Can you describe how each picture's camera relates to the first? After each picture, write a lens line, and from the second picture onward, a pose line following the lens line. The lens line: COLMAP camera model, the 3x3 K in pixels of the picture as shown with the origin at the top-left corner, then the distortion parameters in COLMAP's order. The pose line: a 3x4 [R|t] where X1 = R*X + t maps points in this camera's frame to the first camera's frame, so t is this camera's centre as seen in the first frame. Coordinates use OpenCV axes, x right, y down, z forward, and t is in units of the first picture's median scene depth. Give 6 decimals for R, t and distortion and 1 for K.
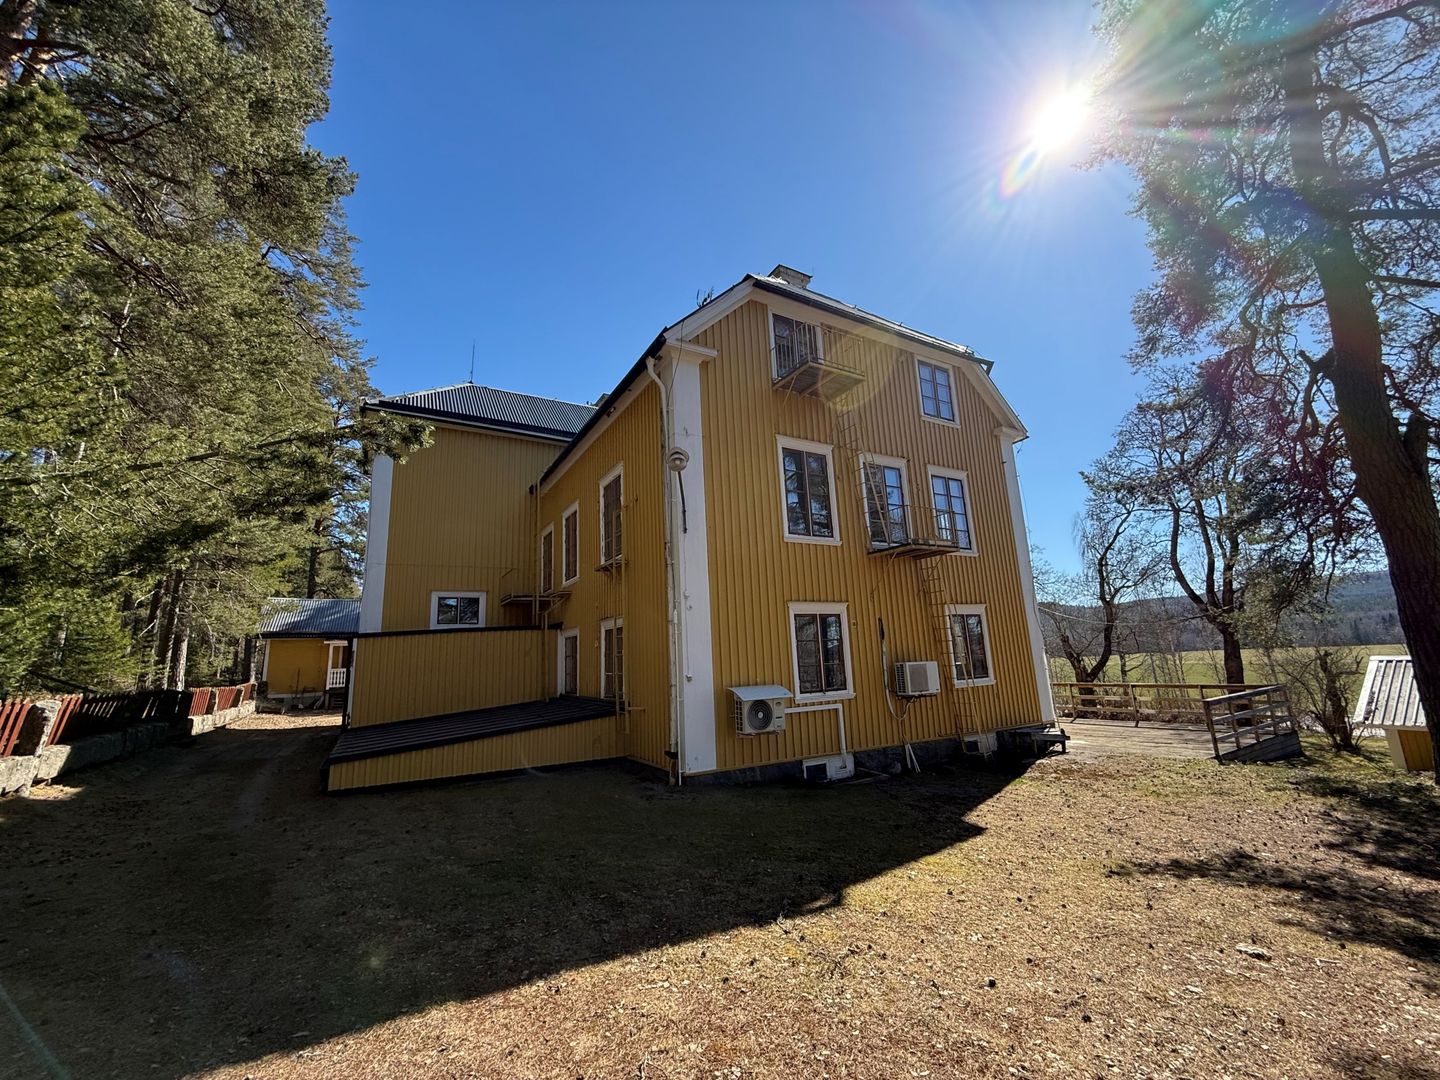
lens RADIAL K [[575.8, 0, 720.7], [0, 575.8, 538.2], [0, 0, 1]] dist [0.002930, 0.000233]
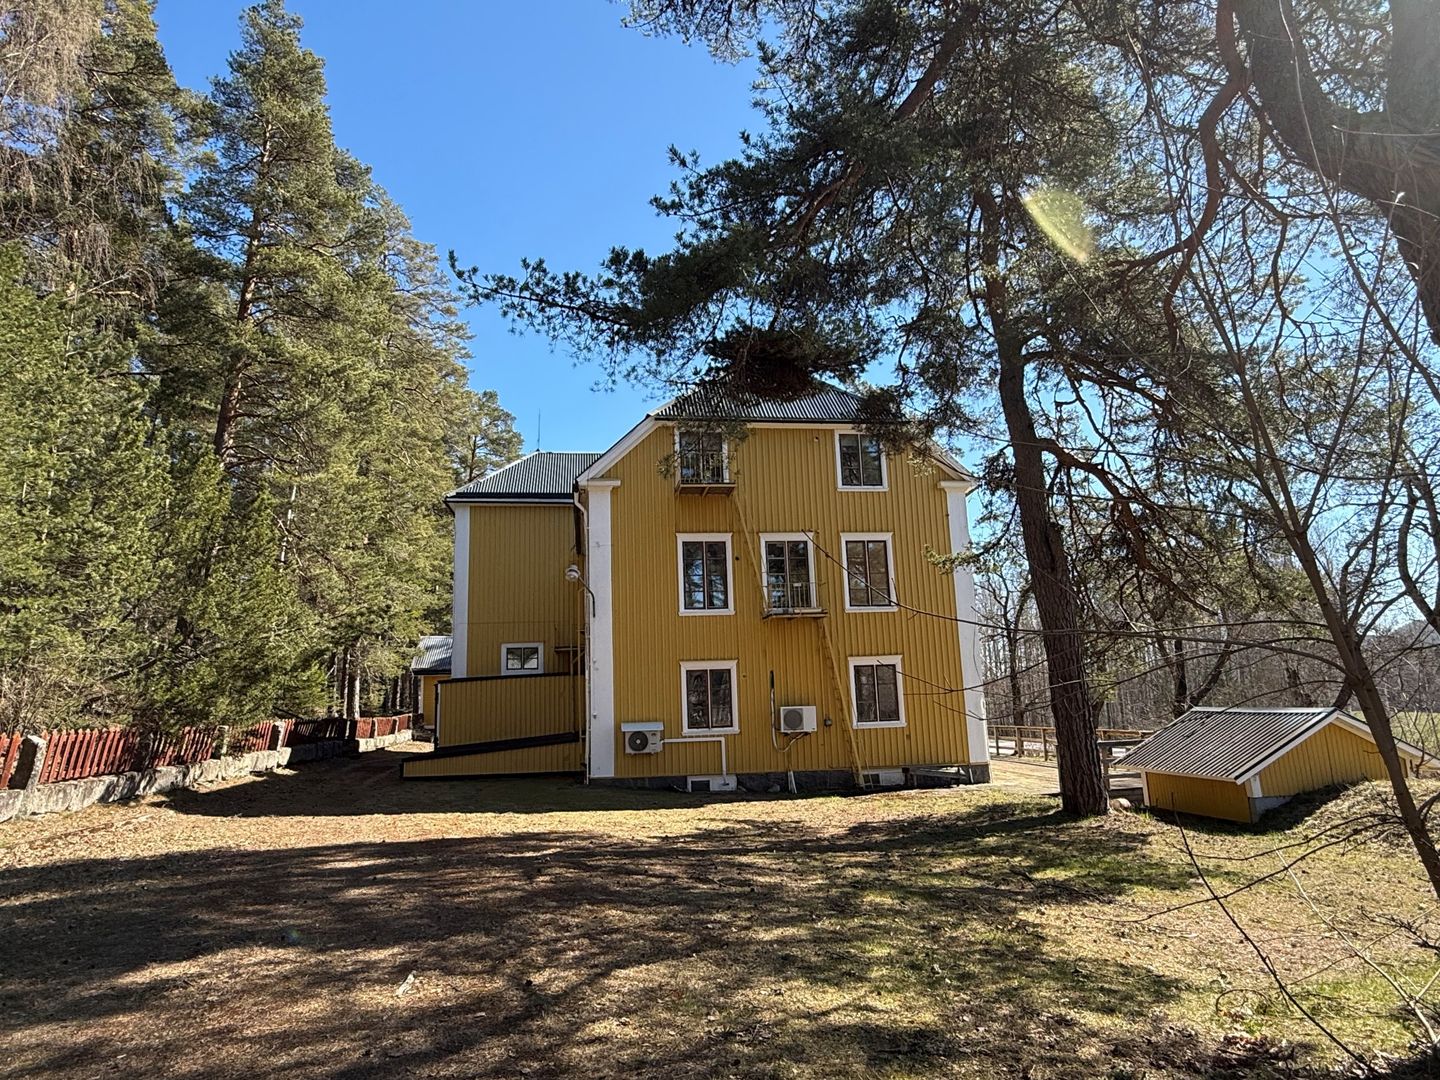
lens RADIAL K [[843.7, 0, 718.0], [0, 843.7, 541.3], [0, 0, 1]] dist [-0.000198, -0.000079]
pose [[0.932436, -0.056327, -0.356917, 0.893396], [0.067633, 0.997524, 0.019265, -0.196934], [0.354948, -0.042102, 0.933937, -0.782488]]
